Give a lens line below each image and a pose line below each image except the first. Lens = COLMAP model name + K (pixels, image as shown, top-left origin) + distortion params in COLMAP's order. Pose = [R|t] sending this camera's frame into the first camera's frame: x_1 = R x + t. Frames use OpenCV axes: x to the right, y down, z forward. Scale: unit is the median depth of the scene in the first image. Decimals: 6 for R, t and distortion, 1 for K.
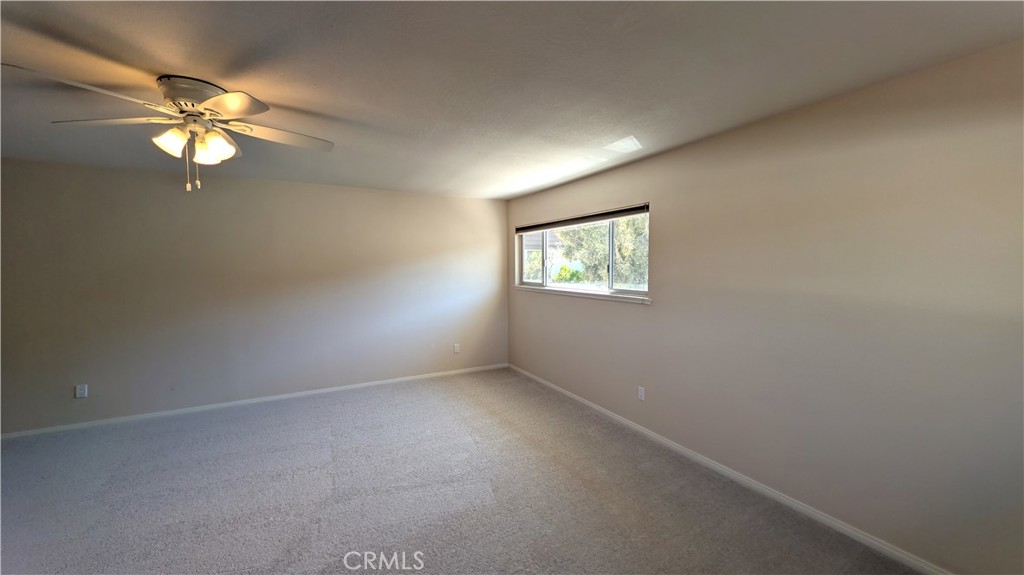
lens RADIAL K [[391.3, 0, 512.0], [0, 391.3, 287.5], [0, 0, 1]] dist [-0.000165, -0.000060]
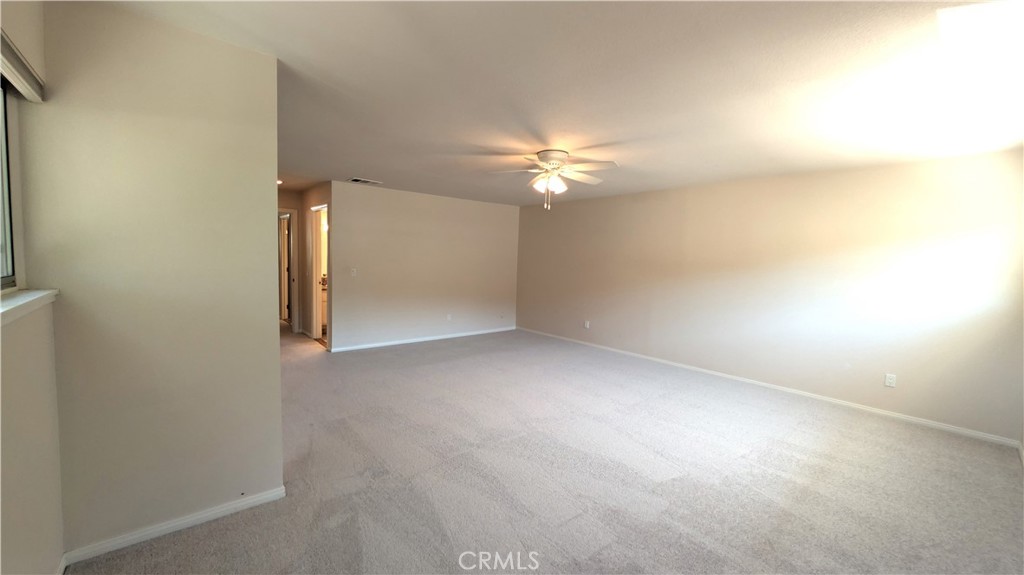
lens RADIAL K [[391.3, 0, 512.0], [0, 391.3, 287.5], [0, 0, 1]] dist [-0.000165, -0.000060]
pose [[0.218215, 0.084687, -0.972219, 0.515884], [-0.090940, 0.993657, 0.066143, 0.007424], [0.971654, 0.073980, 0.224532, 0.230383]]
